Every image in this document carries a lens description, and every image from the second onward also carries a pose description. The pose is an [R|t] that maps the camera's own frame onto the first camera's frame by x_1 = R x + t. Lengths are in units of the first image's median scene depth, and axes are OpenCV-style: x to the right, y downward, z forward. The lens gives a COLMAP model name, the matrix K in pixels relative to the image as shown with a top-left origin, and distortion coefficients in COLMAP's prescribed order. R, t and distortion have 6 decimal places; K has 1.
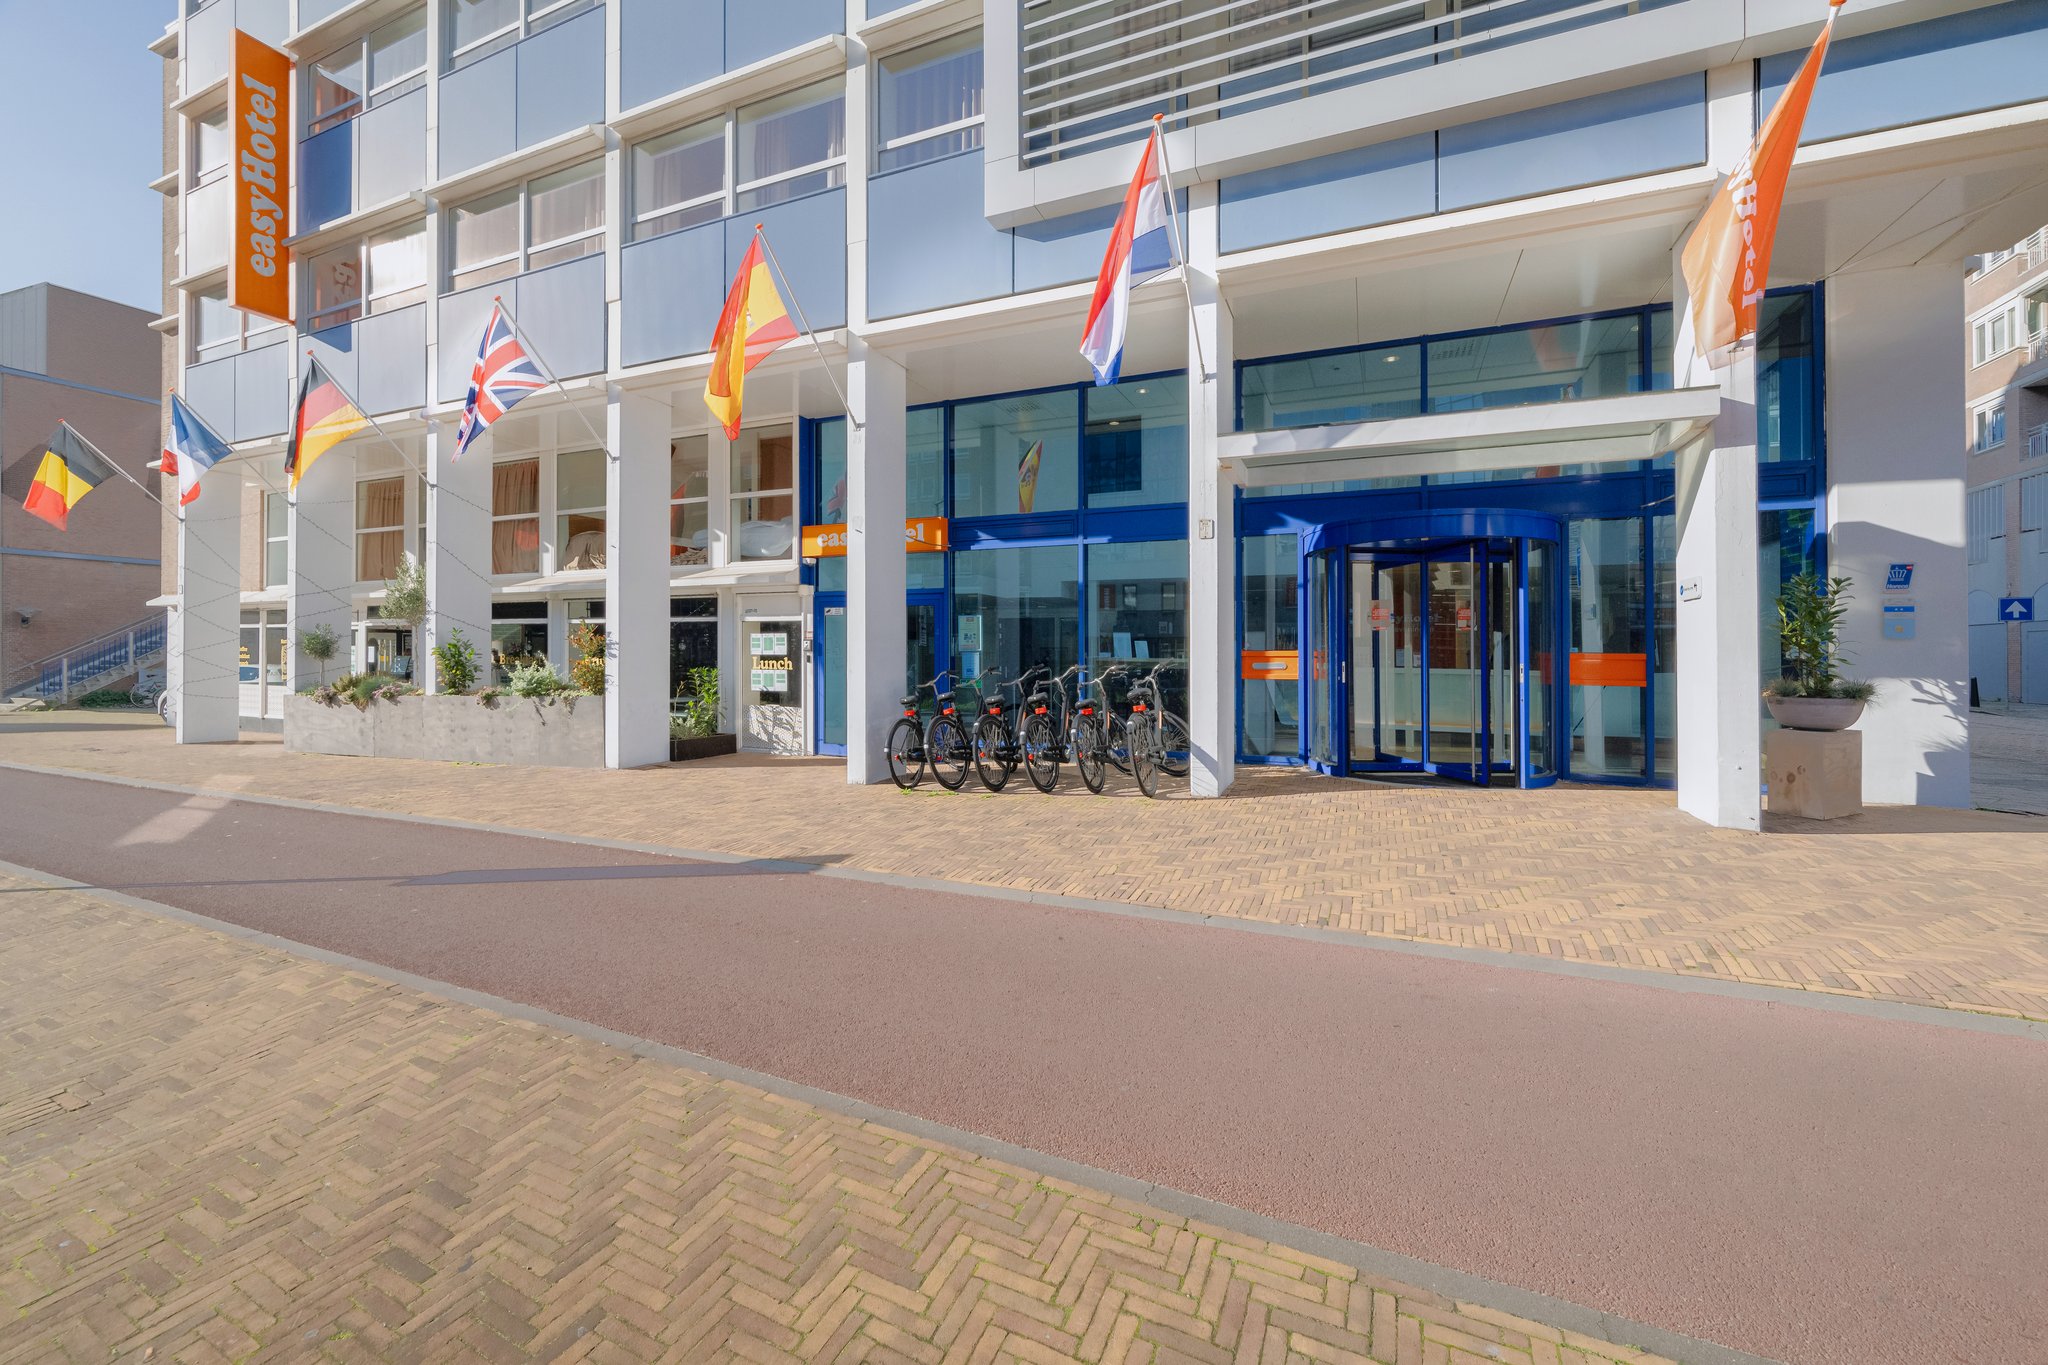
lens RADIAL K [[802.3, 0, 1018.2], [0, 802.3, 652.6], [0, 0, 1]] dist [-0.000094, 0.000282]
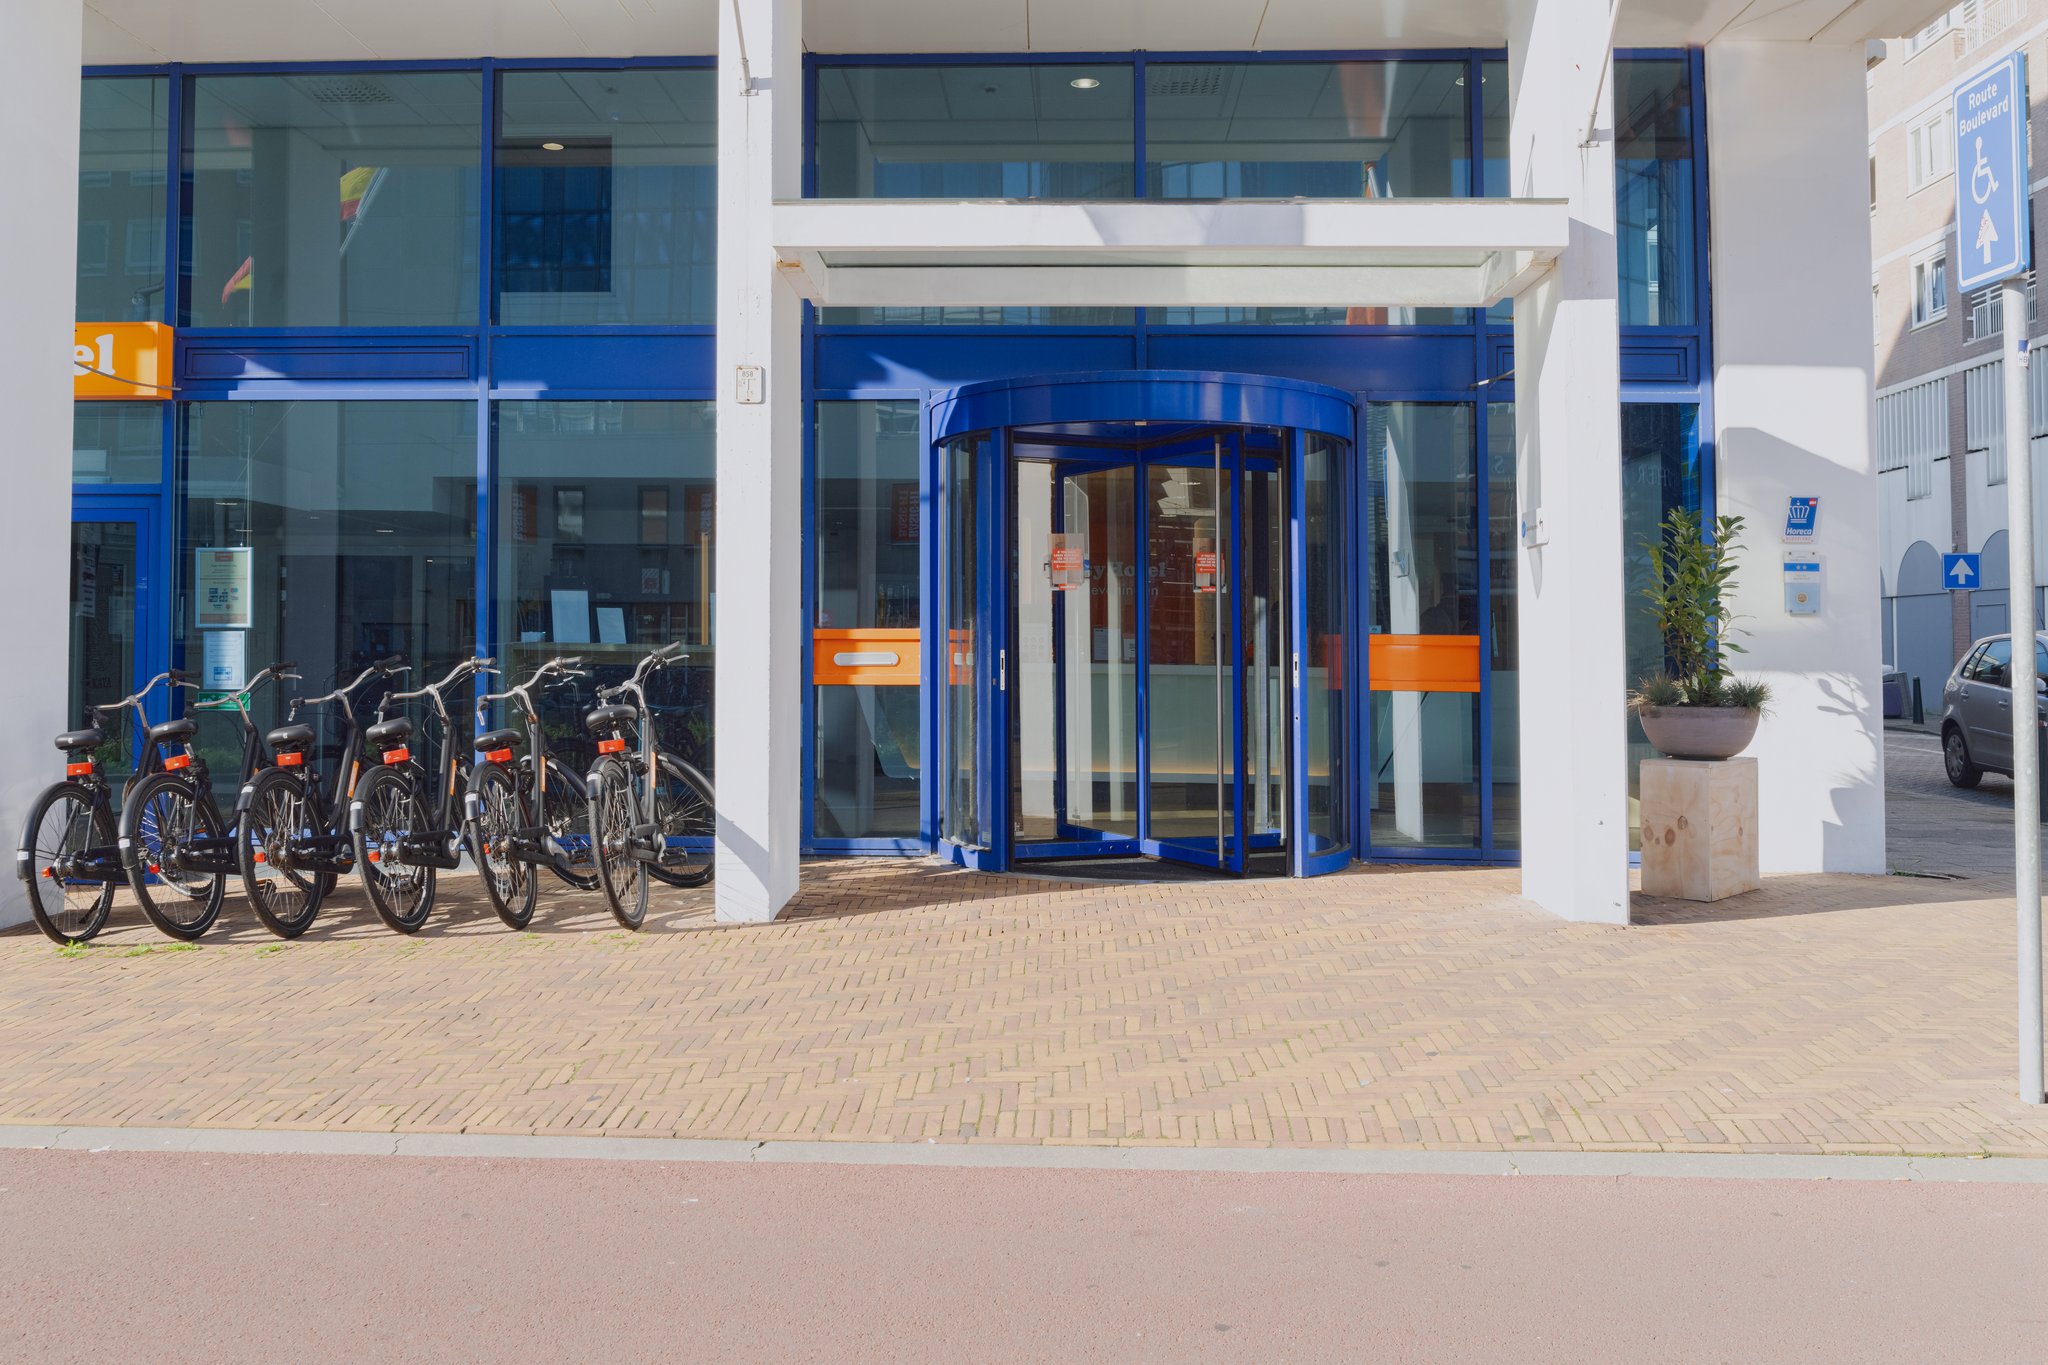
lens RADIAL K [[2084.5, 0, 1024.0], [0, 2084.5, 682.5], [0, 0, 1]] dist [-0.015663, -0.011310]
pose [[0.920313, -0.004641, 0.391154, -0.118950], [-0.000161, 0.999925, 0.012243, 0.016719], [-0.391182, -0.011330, 0.920244, -0.269549]]
